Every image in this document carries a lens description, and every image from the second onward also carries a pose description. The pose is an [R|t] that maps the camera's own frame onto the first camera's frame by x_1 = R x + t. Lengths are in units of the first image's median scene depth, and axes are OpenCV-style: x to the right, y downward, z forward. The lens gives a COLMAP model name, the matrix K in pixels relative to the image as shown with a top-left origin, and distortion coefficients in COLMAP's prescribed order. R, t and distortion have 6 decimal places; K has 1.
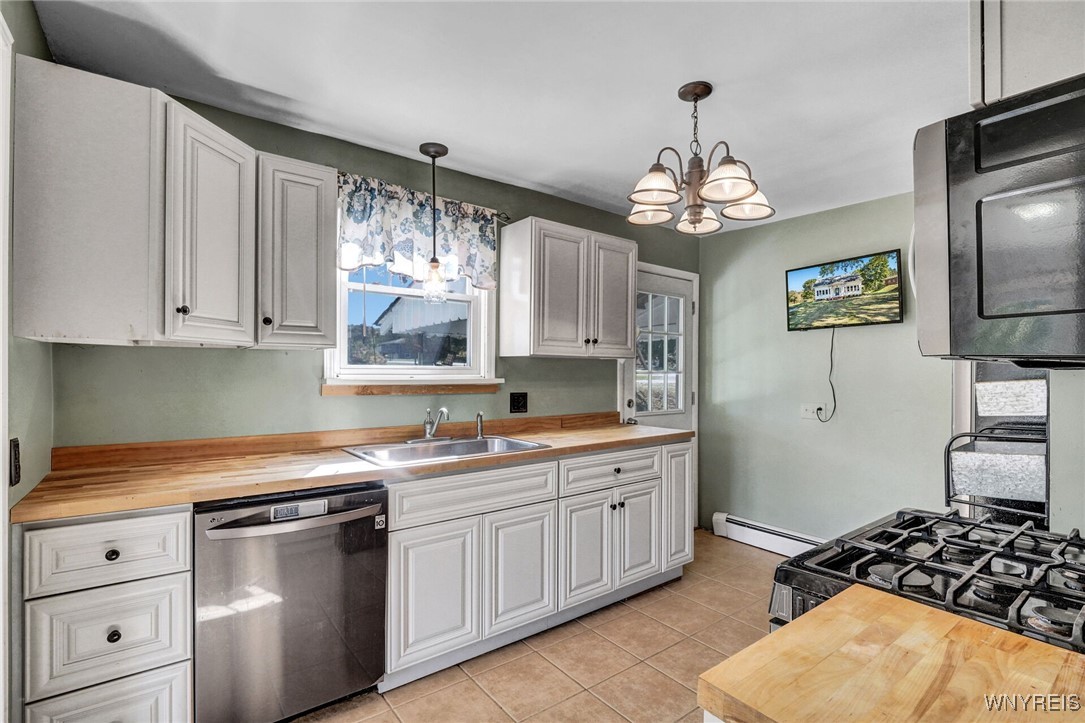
lens RADIAL K [[499.2, 0, 542.5], [0, 499.2, 361.5], [0, 0, 1]] dist [-0.020683, 0.000210]
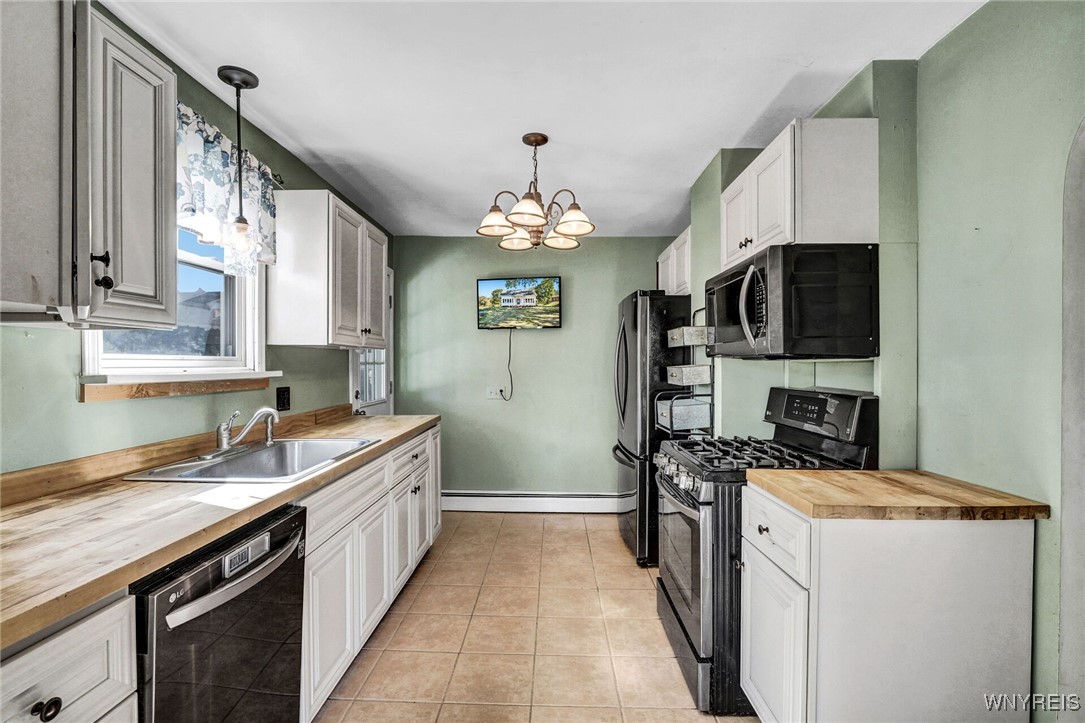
lens RADIAL K [[498.1, 0, 542.5], [0, 498.1, 361.5], [0, 0, 1]] dist [-0.038993, 0.000221]
pose [[0.625254, -0.001729, 0.780420, -0.443453], [-0.013234, 0.999830, 0.012818, 0.001445], [-0.780309, -0.018342, 0.625125, 0.128673]]
